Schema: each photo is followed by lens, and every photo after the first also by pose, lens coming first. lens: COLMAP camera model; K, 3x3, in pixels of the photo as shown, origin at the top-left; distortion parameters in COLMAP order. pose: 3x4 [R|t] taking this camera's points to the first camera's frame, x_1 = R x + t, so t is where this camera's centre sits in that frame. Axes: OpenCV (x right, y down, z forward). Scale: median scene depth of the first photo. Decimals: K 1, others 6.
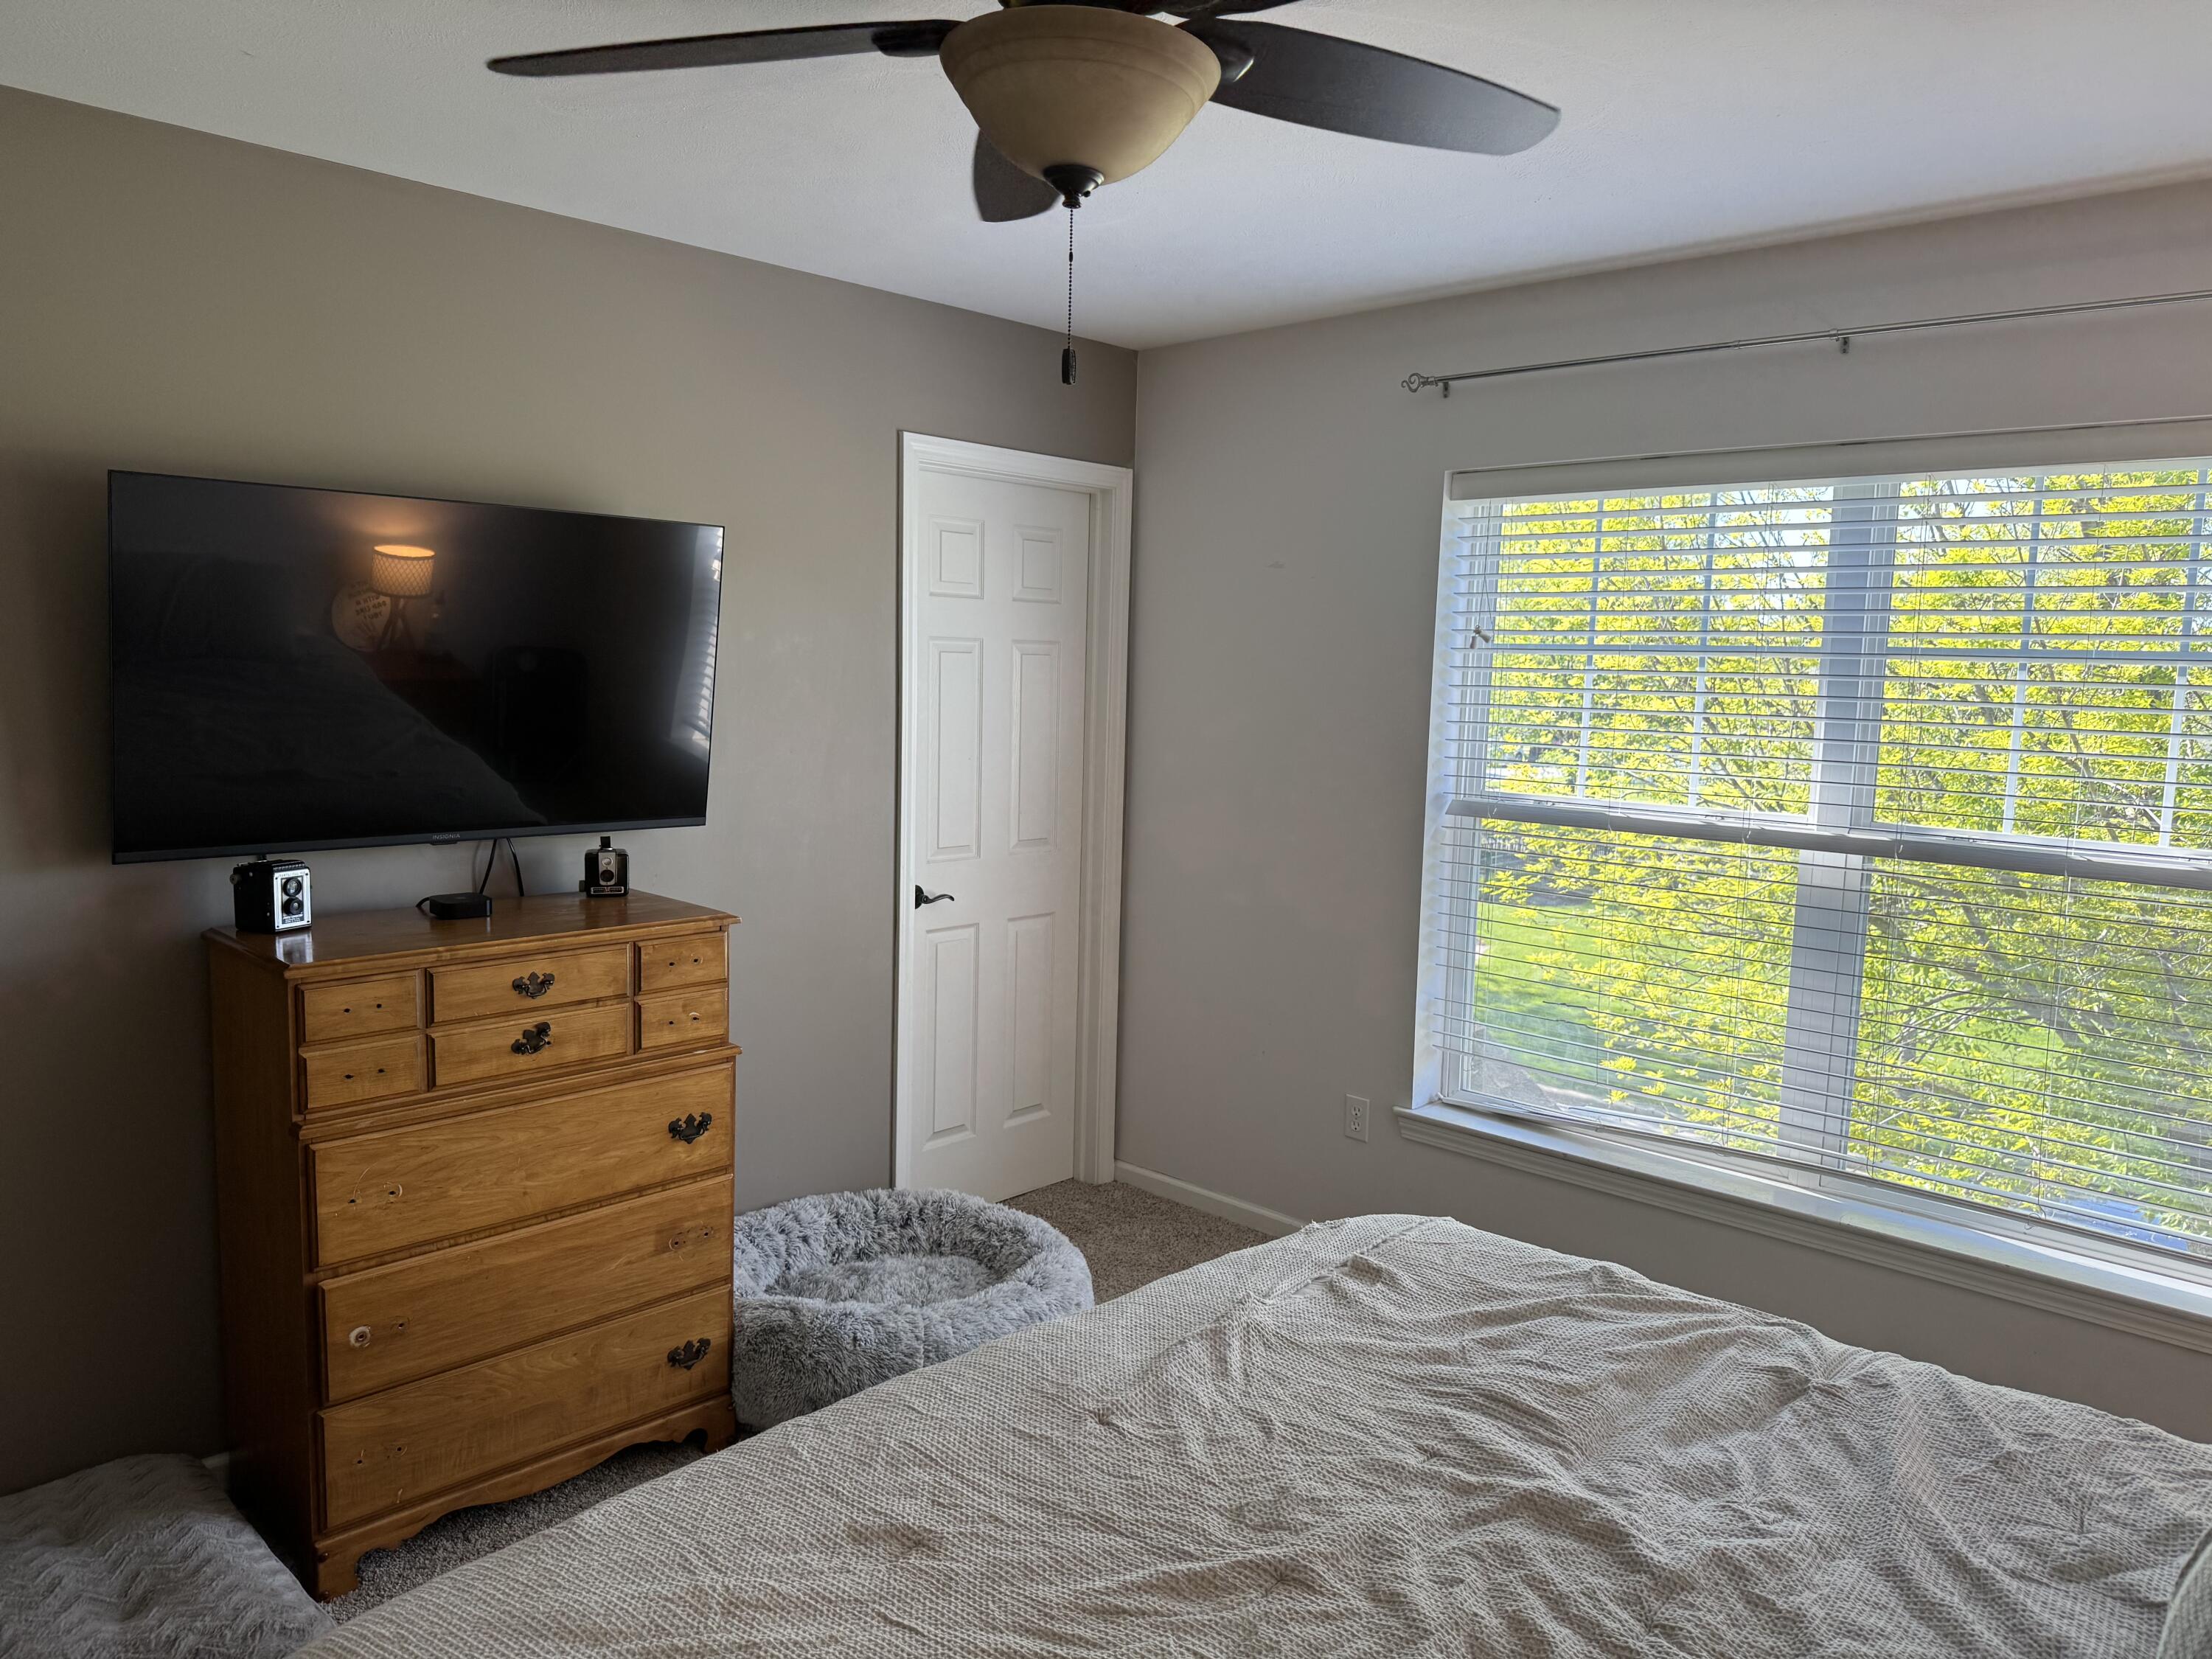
lens RADIAL K [[1560.0, 0, 1111.4], [0, 1560.0, 766.1], [0, 0, 1]] dist [0.192898, -0.143255]
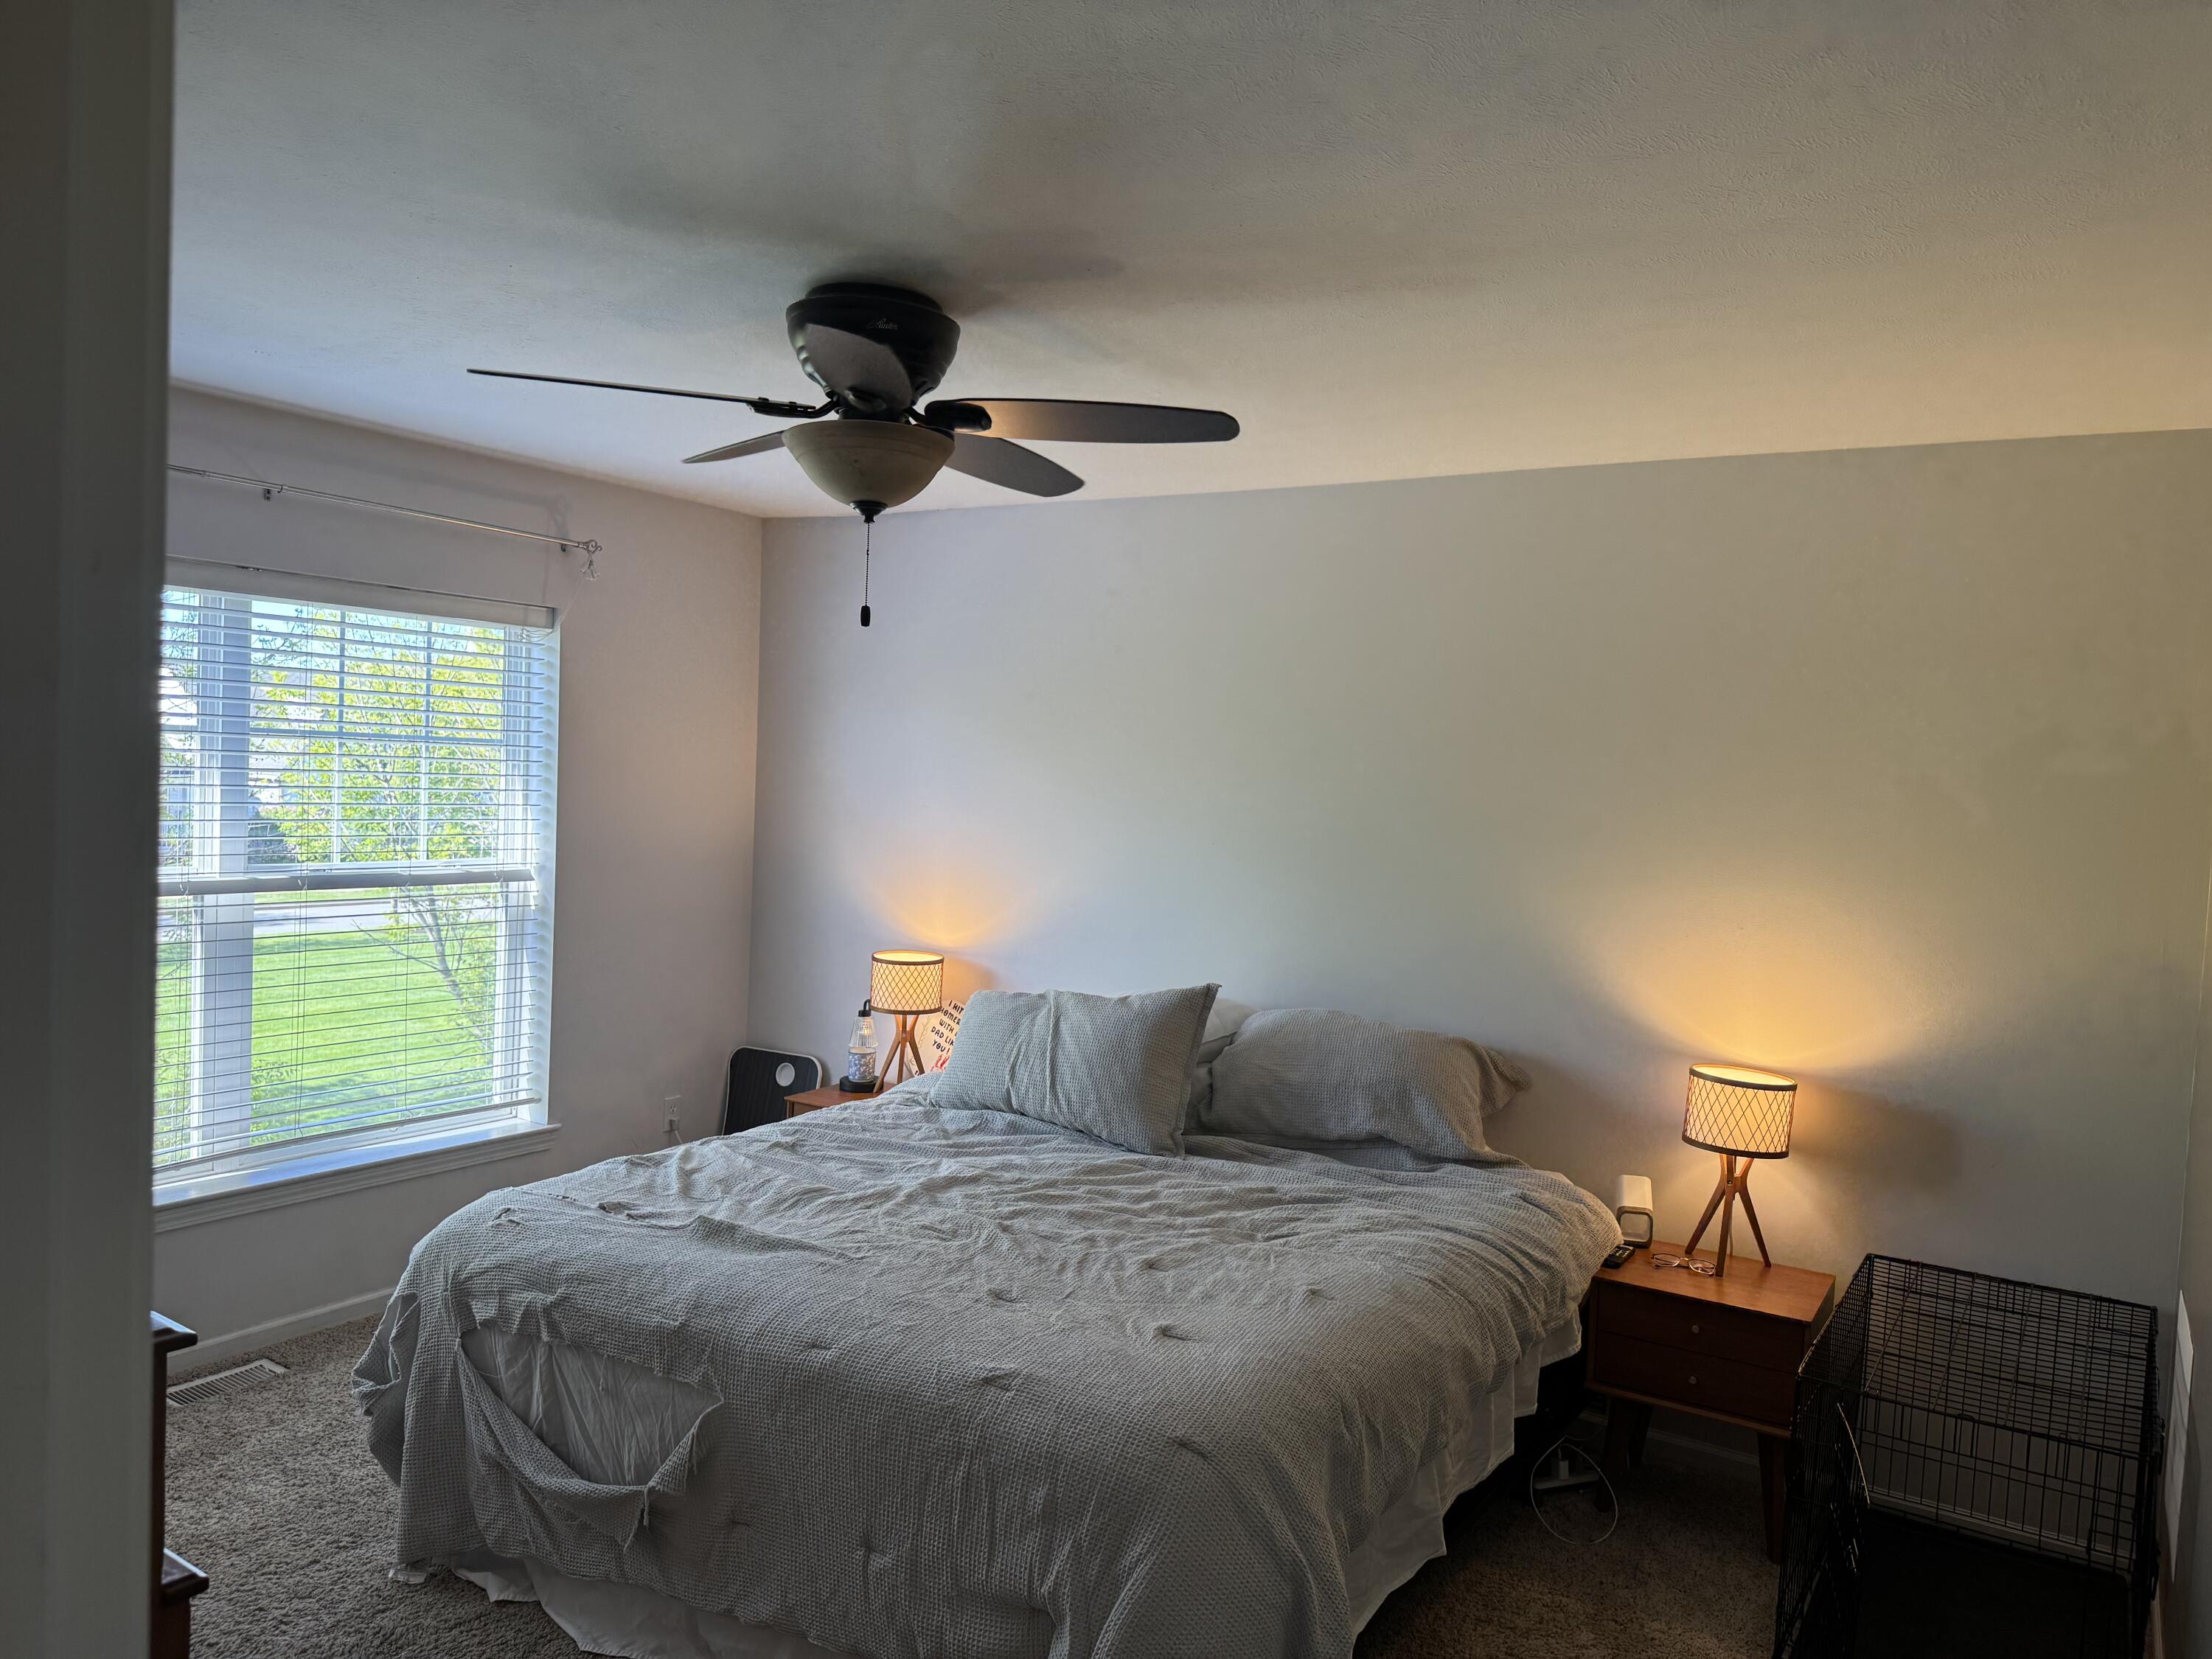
lens RADIAL K [[1543.1, 0, 1092.0], [0, 1543.1, 840.3], [0, 0, 1]] dist [0.102080, -0.138202]
pose [[-0.165324, -0.073233, 0.983517, -1.085194], [0.024591, 0.996623, 0.078342, -0.084071], [-0.985933, 0.037138, -0.162965, 0.721208]]
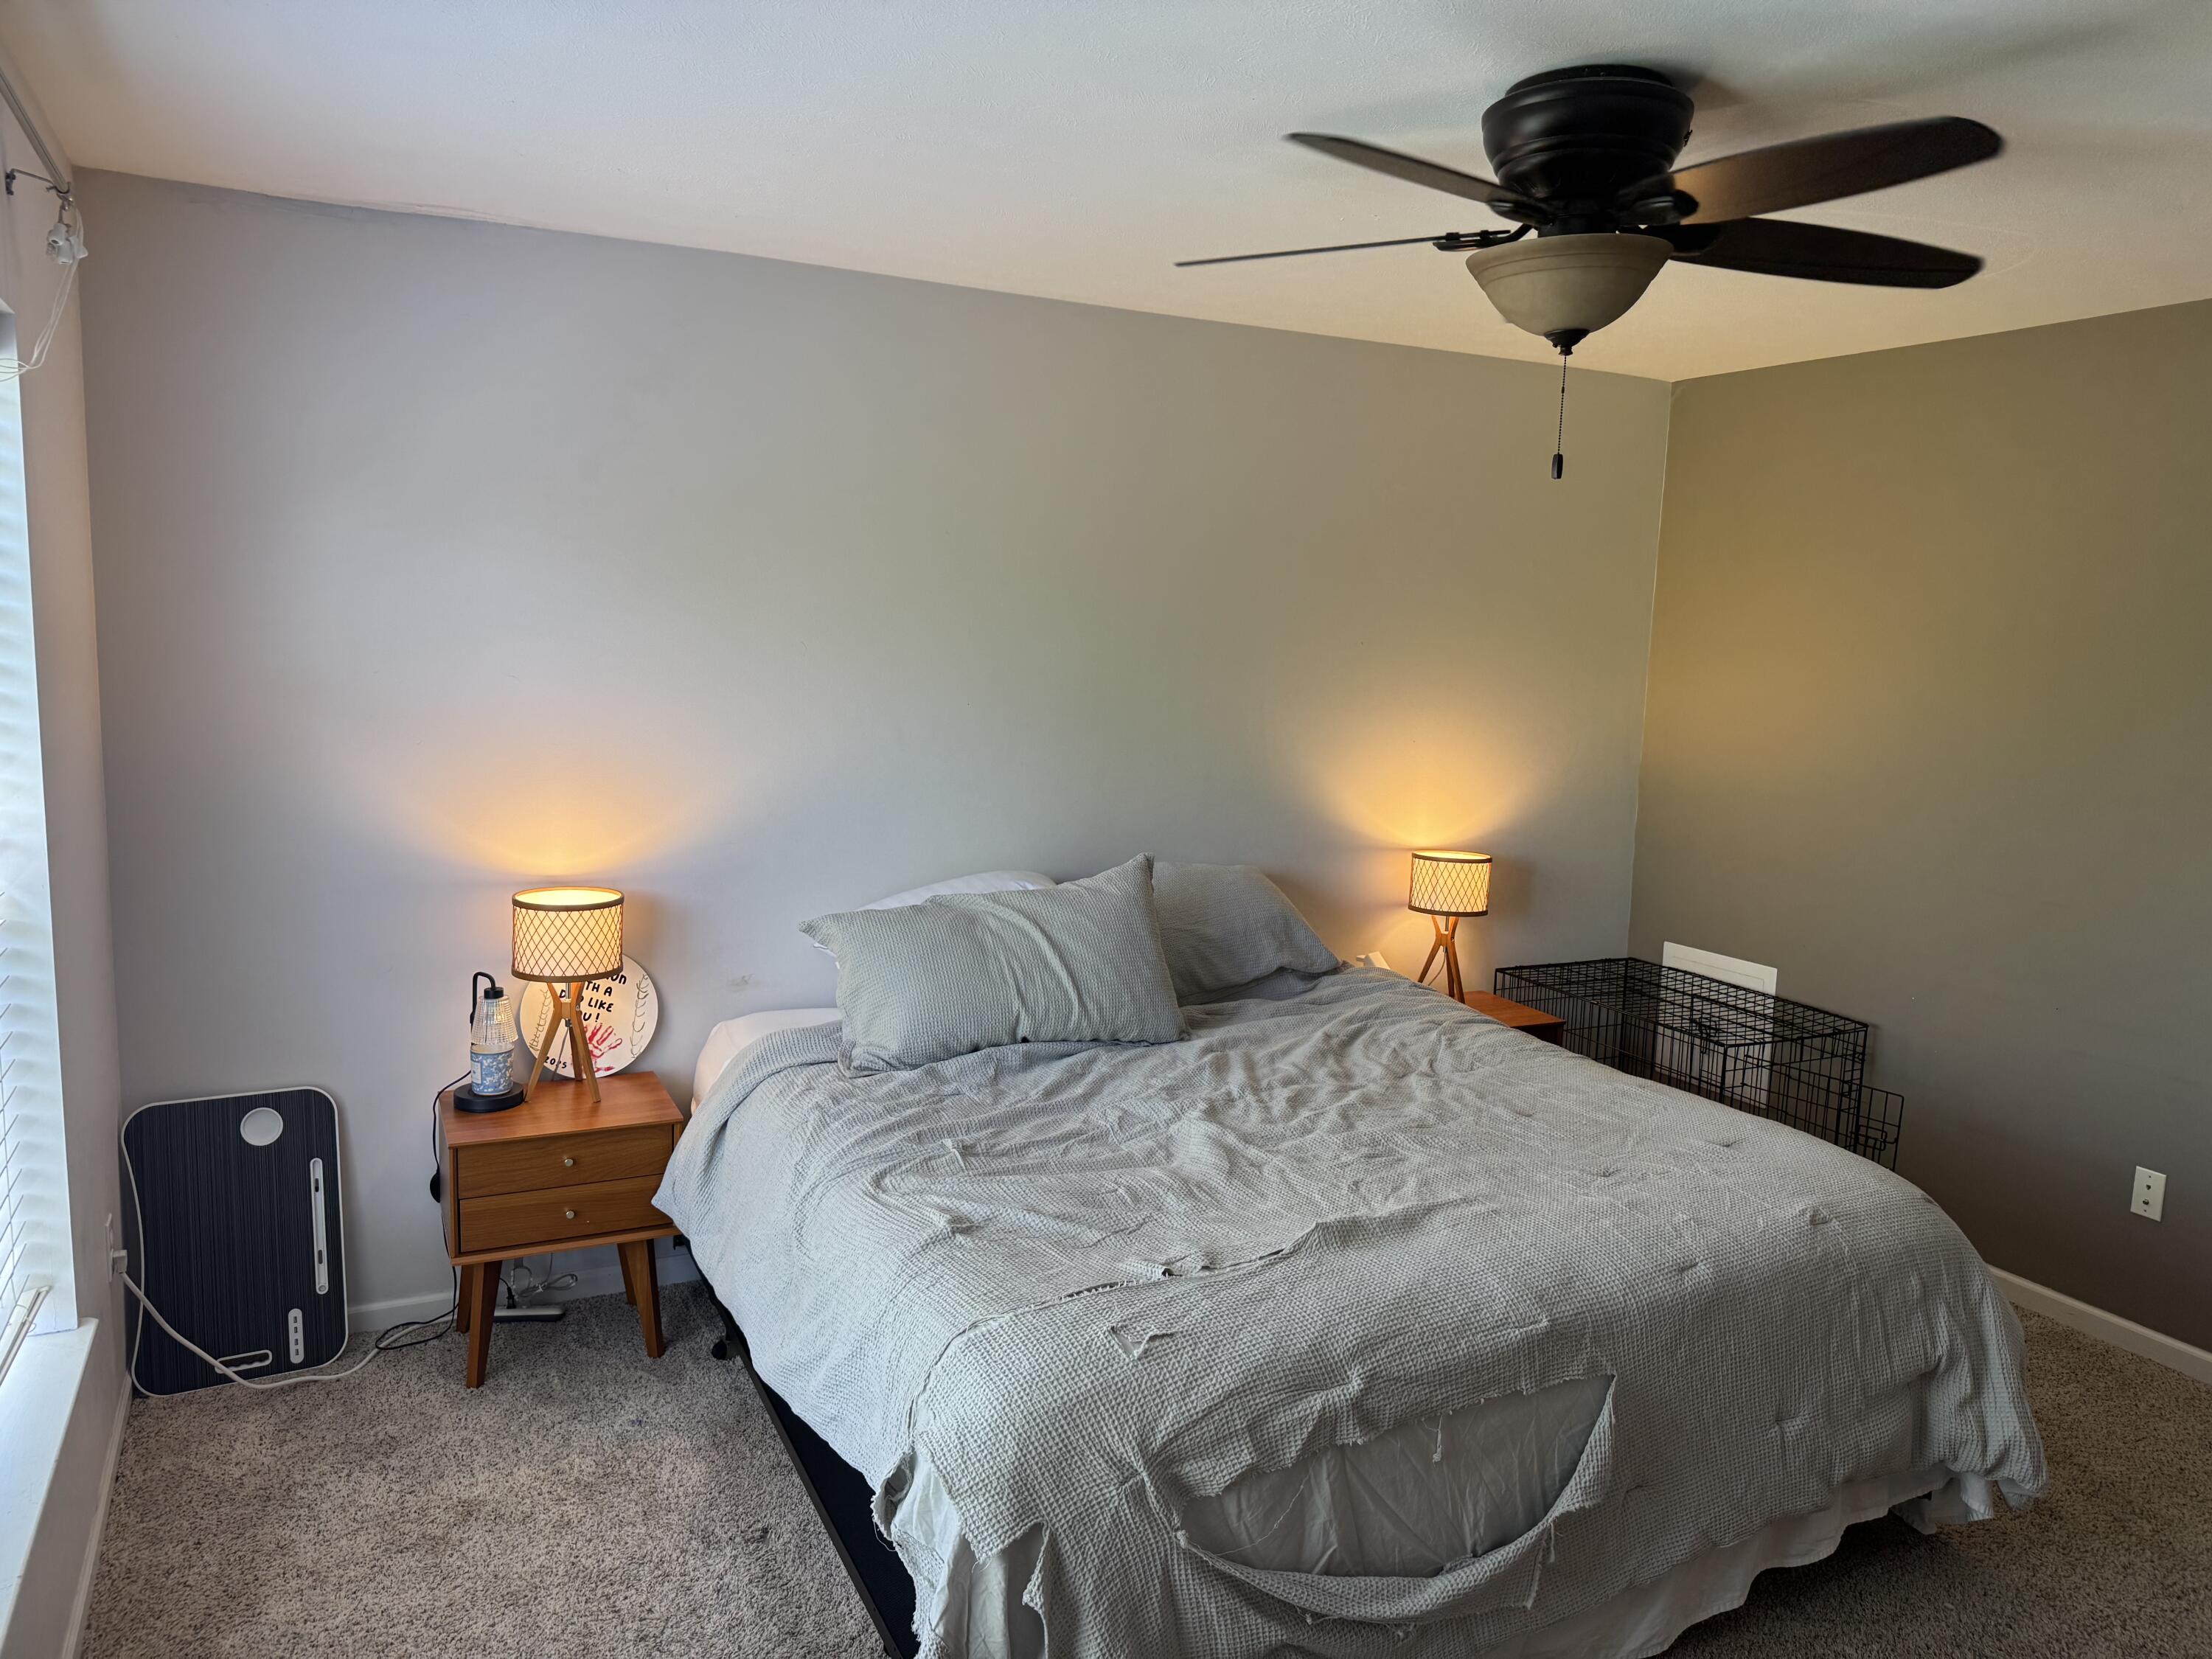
lens RADIAL K [[1543.1, 0, 1092.0], [0, 1543.1, 840.3], [0, 0, 1]] dist [0.102080, -0.138202]
pose [[-0.937856, -0.090750, 0.334947, -0.082745], [-0.021648, 0.978620, 0.204533, -0.123849], [-0.346348, 0.184572, -0.919770, 1.662072]]
